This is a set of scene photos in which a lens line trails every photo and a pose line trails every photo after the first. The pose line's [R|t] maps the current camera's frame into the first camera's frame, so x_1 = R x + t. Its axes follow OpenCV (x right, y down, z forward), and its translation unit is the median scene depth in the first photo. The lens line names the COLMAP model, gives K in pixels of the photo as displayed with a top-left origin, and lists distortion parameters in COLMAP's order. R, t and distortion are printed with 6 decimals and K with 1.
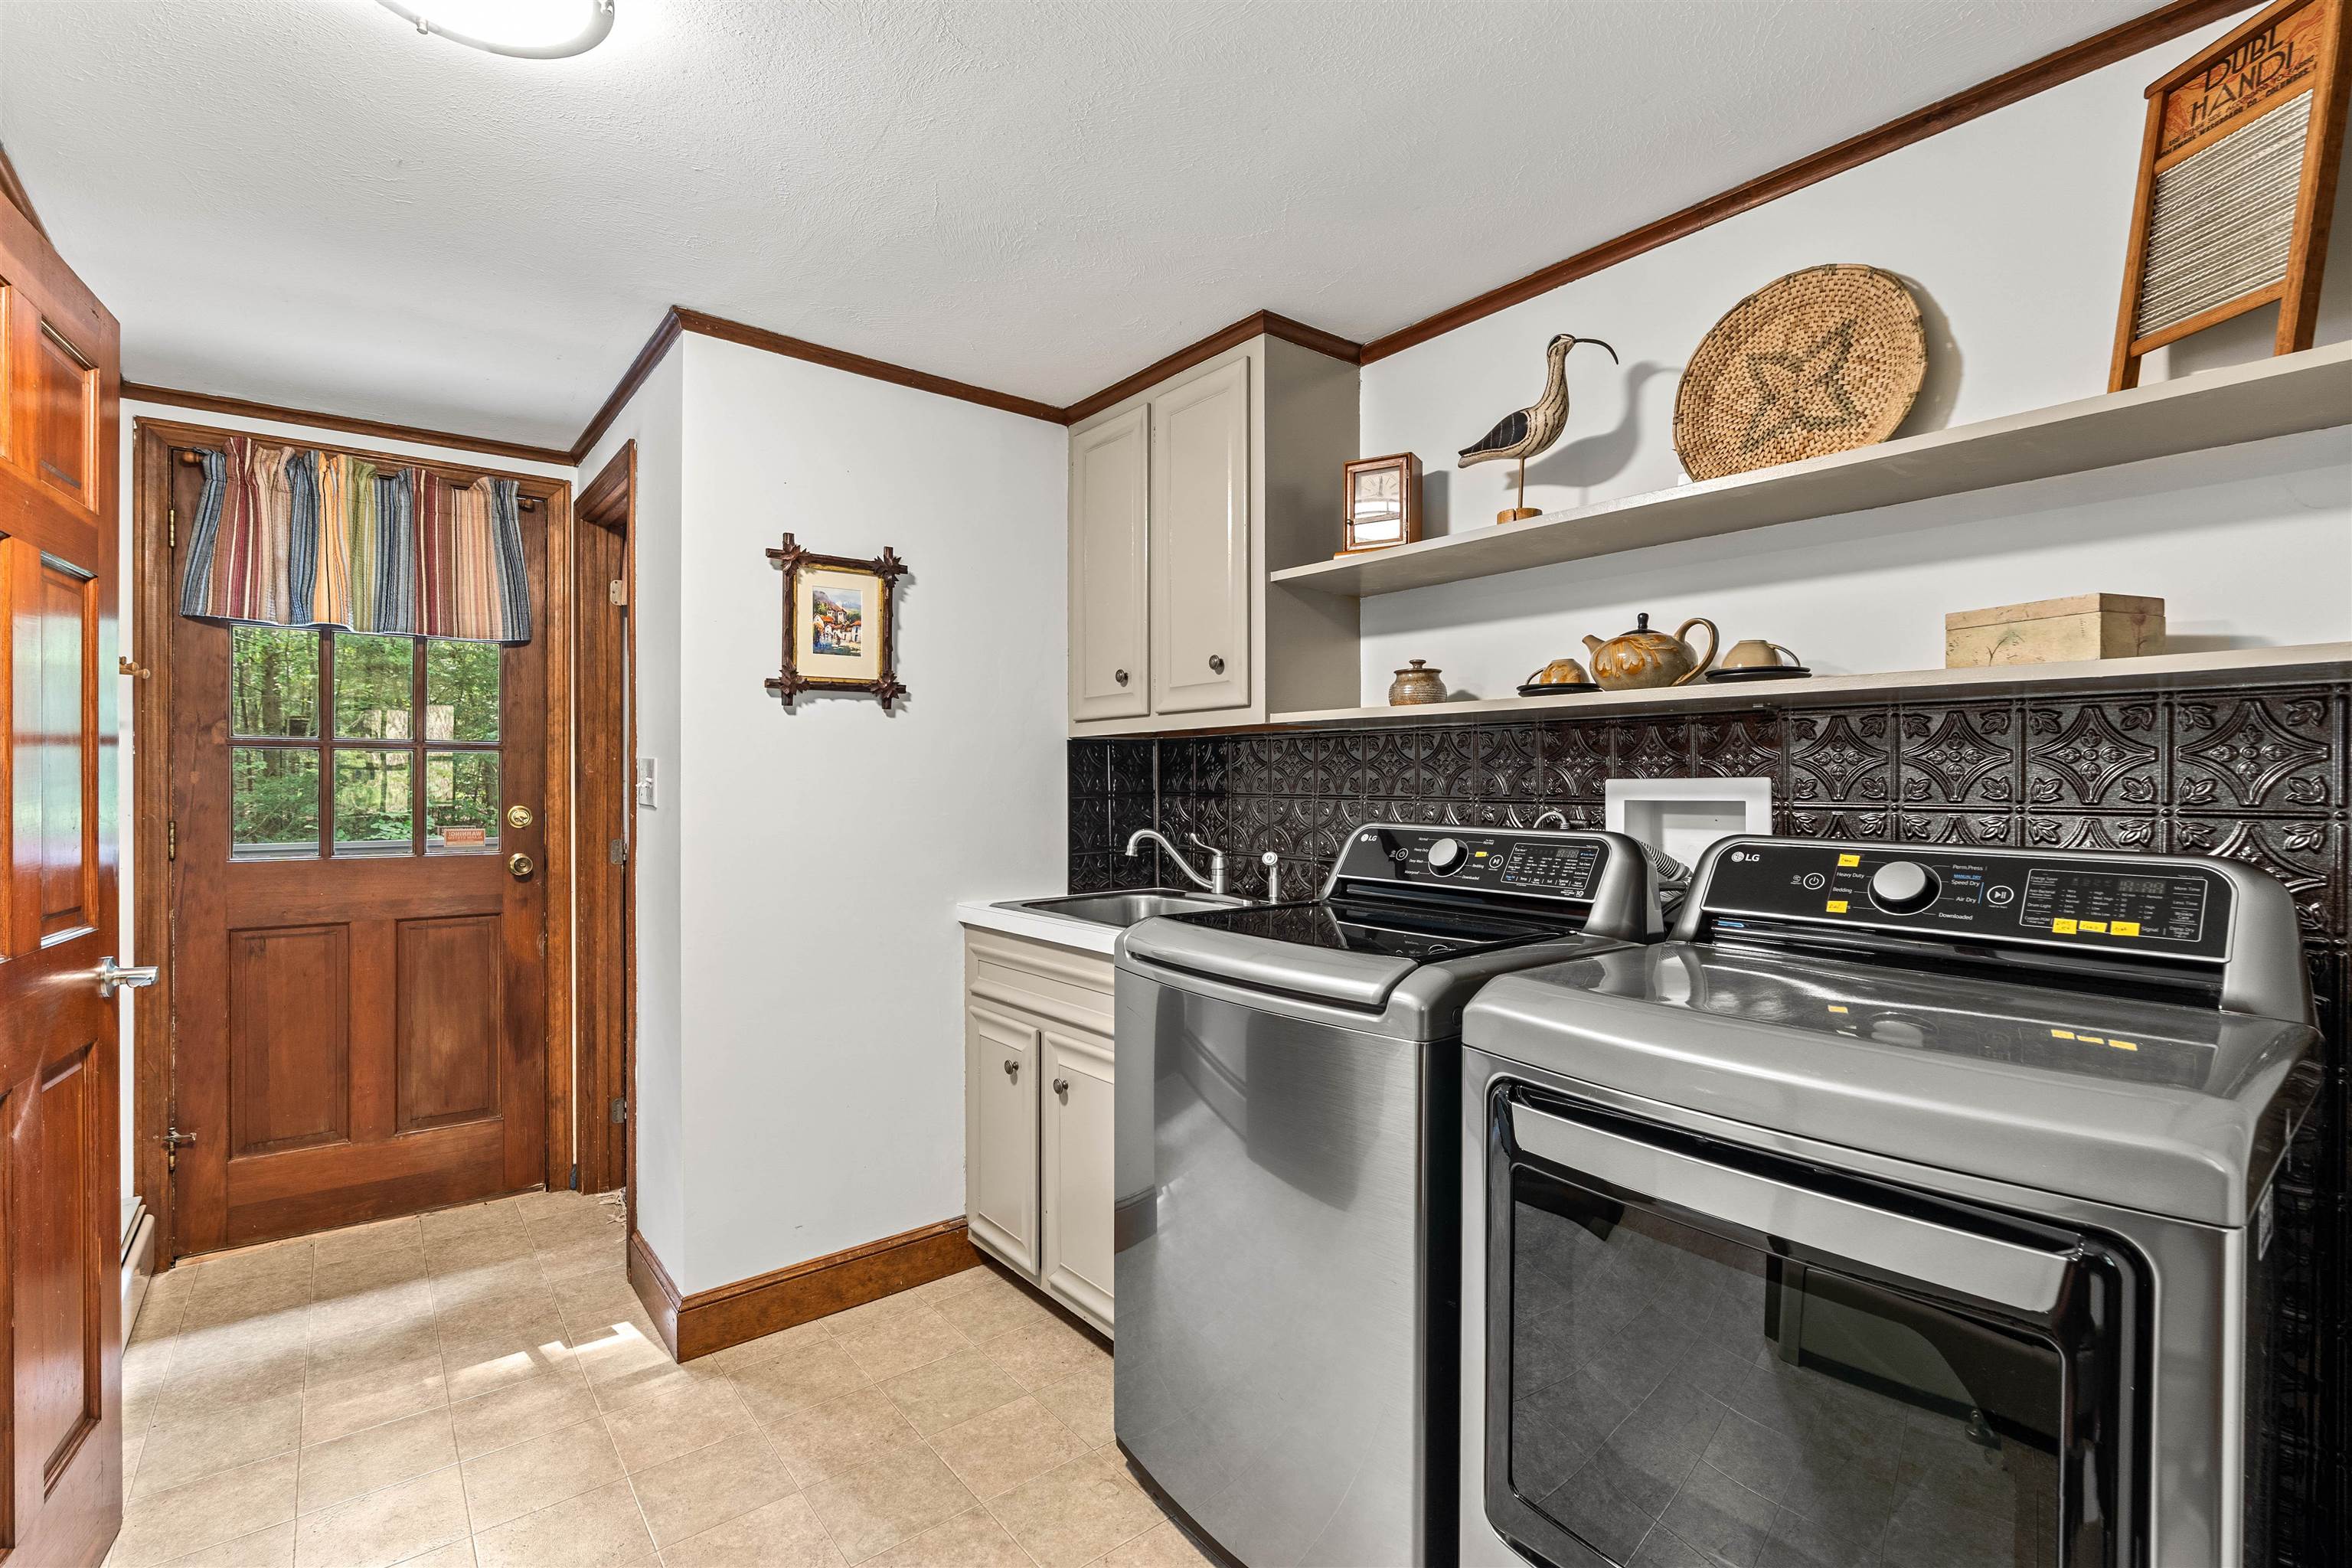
lens RADIAL K [[1088.7, 0, 1176.0], [0, 1088.7, 784.0], [0, 0, 1]] dist [-0.000675, 0.002173]
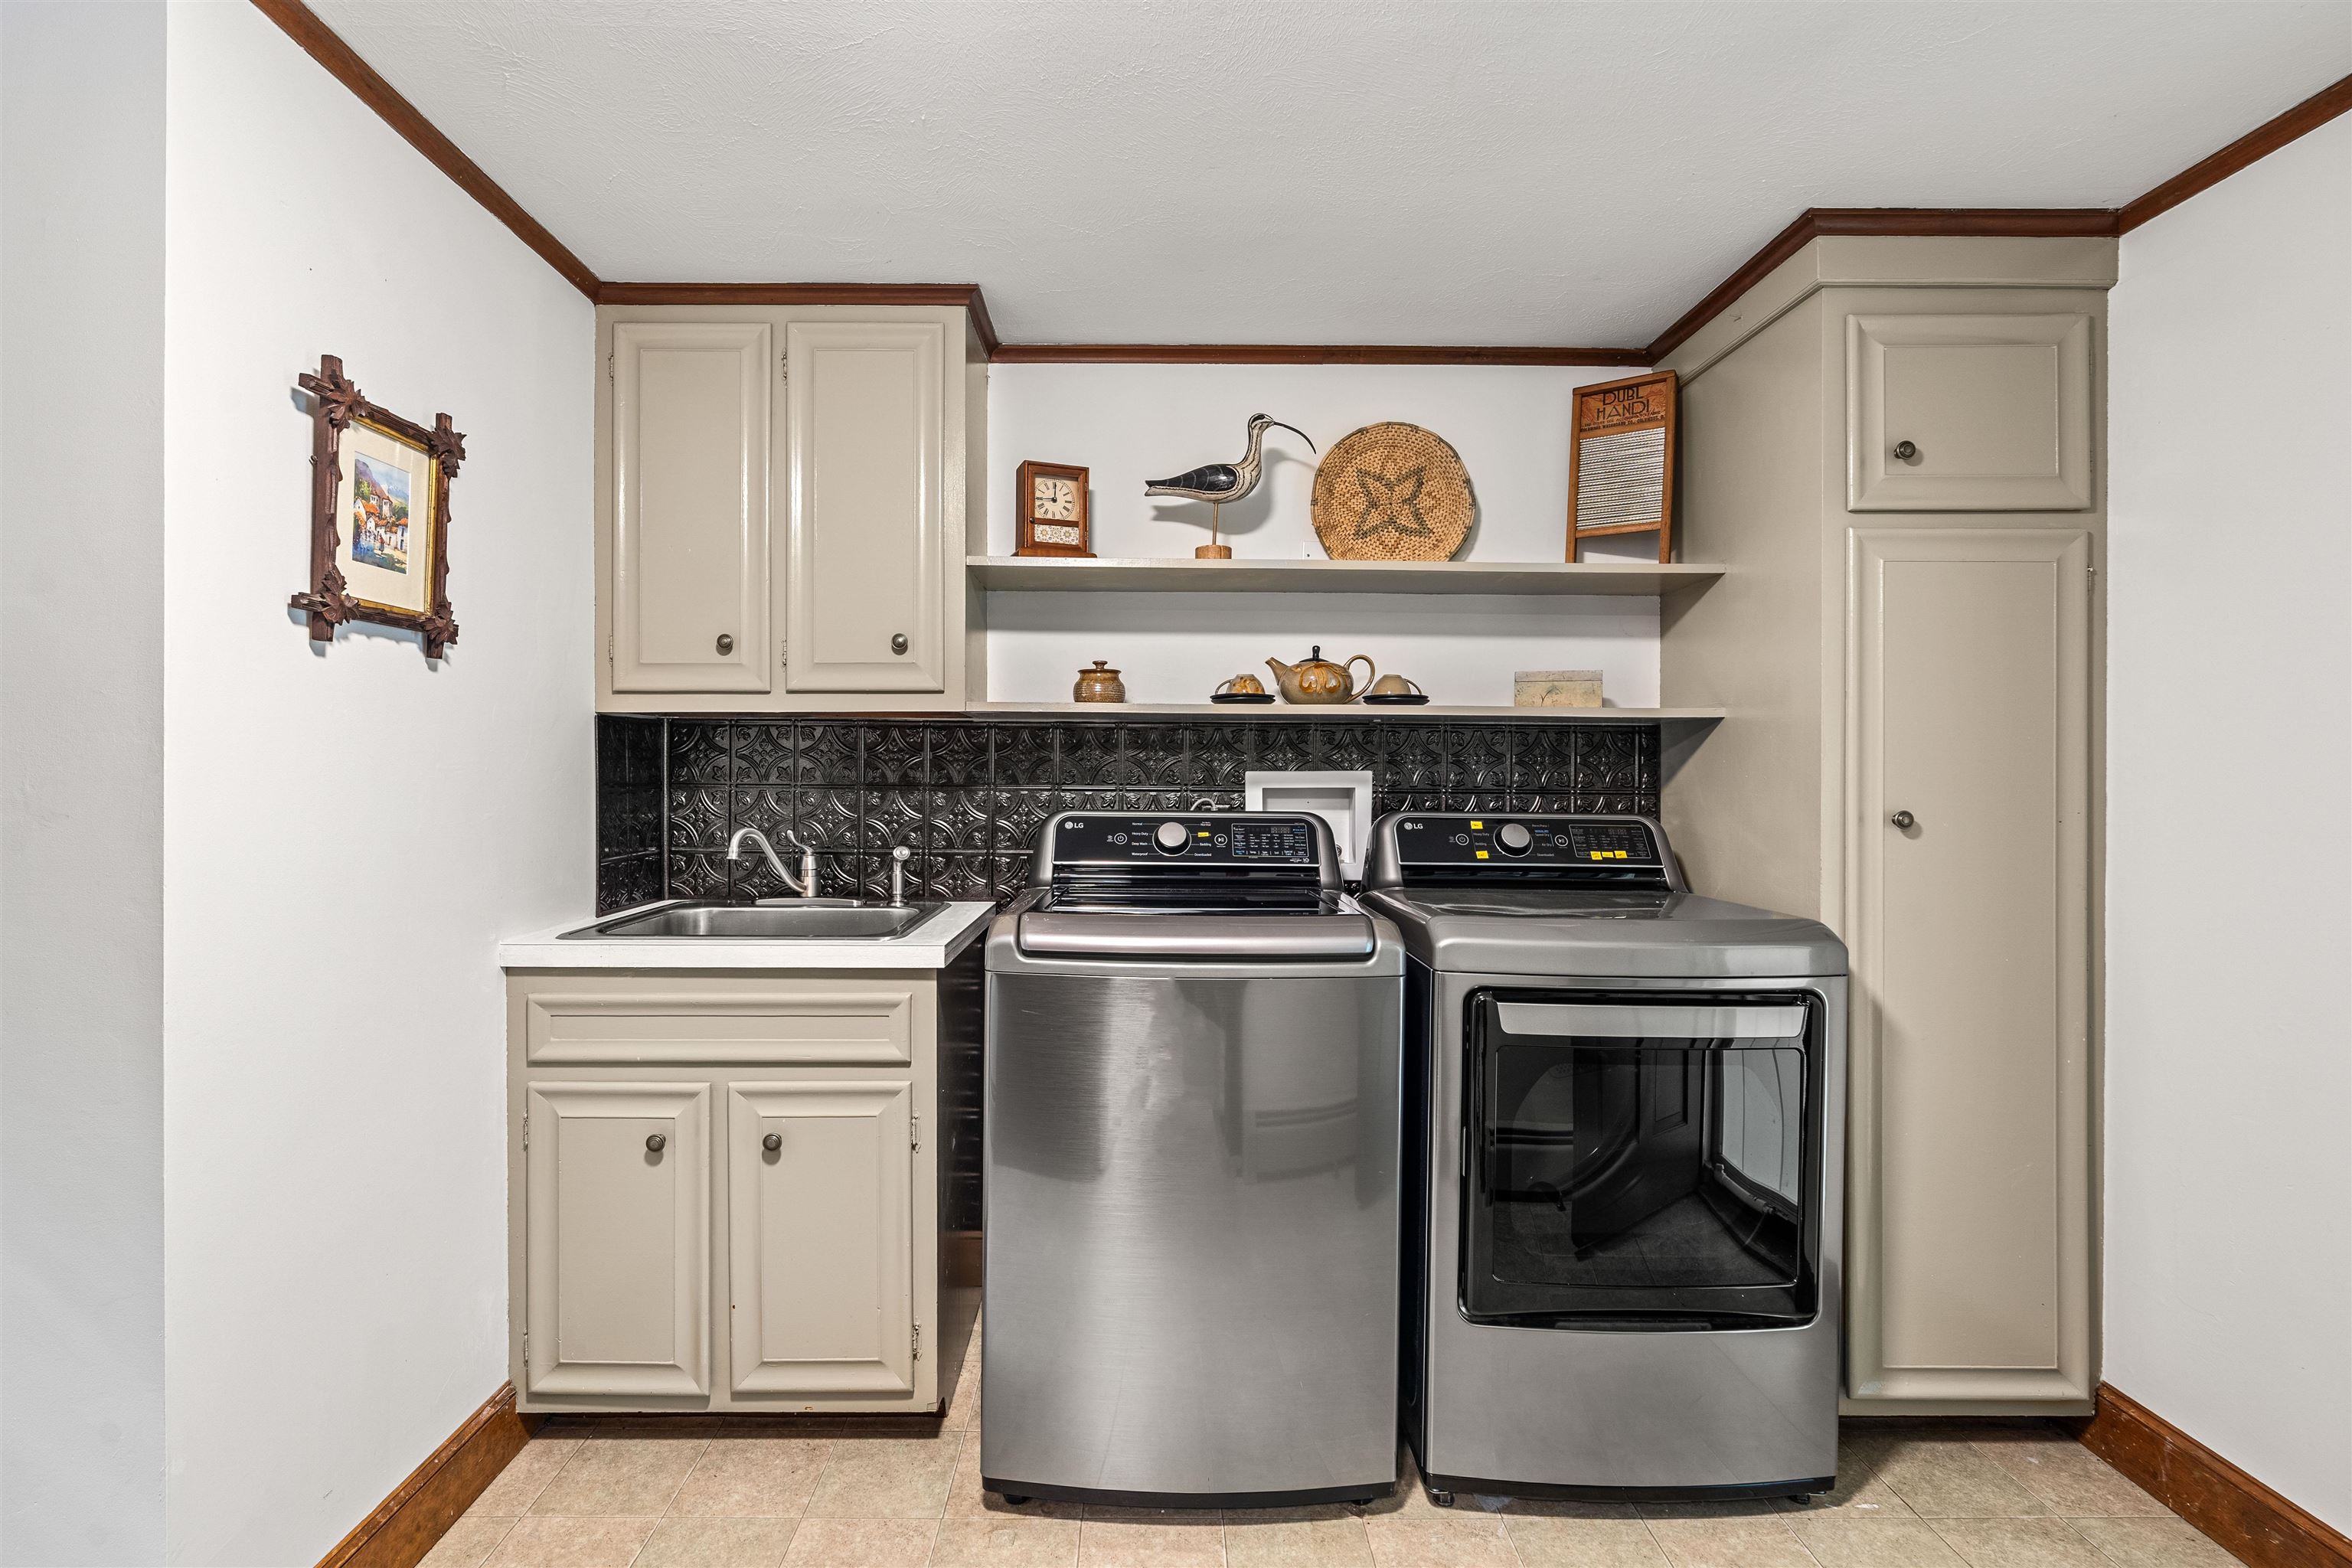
lens RADIAL K [[1088.7, 0, 1176.0], [0, 1088.7, 784.0], [0, 0, 1]] dist [-0.000675, 0.002173]
pose [[0.604551, -0.003374, 0.796559, -0.674244], [-0.003115, 0.999973, 0.006600, 0.002334], [-0.796560, -0.006472, 0.604525, 0.311686]]
